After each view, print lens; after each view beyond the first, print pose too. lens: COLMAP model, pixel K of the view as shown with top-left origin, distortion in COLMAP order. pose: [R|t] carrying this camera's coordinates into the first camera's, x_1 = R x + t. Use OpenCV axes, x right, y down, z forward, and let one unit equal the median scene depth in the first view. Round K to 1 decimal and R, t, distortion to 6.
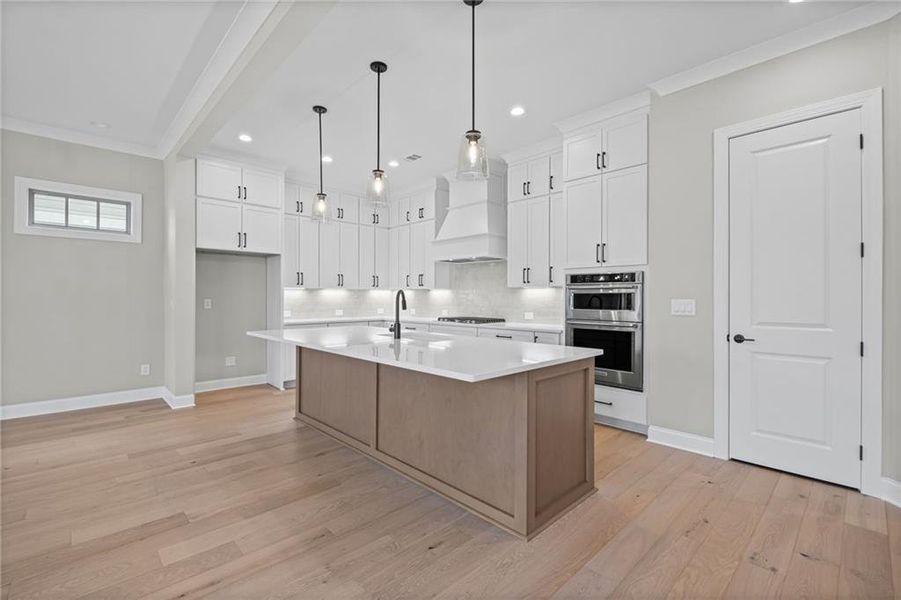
lens RADIAL K [[404.4, 0, 444.5], [0, 404.4, 297.0], [0, 0, 1]] dist [-0.004086, -0.000596]
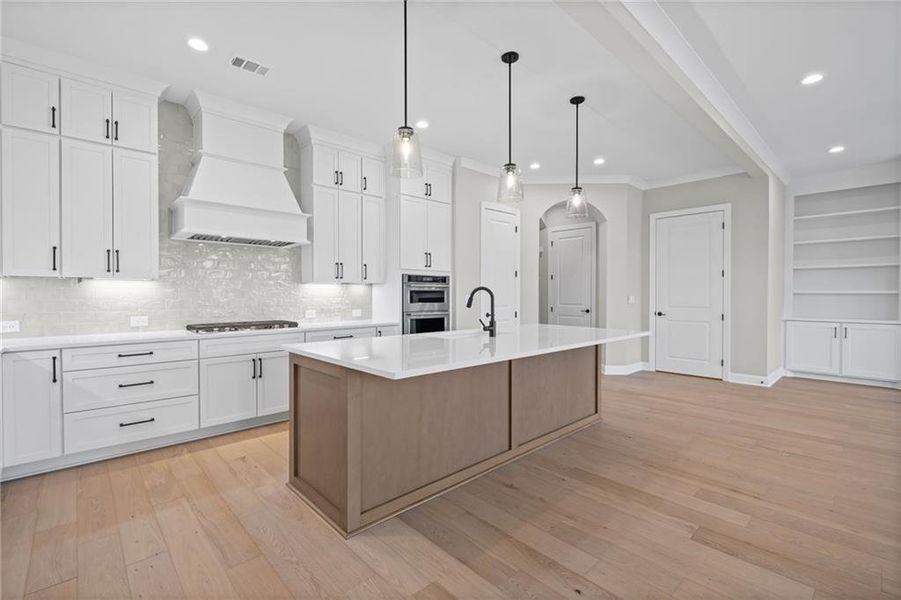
lens RADIAL K [[404.4, 0, 444.5], [0, 404.4, 297.0], [0, 0, 1]] dist [-0.004086, -0.000596]
pose [[0.005304, -0.013561, 0.999894, -0.998186], [-0.002836, 0.999904, 0.013576, -0.006406], [-0.999982, -0.002908, 0.005265, 1.003461]]
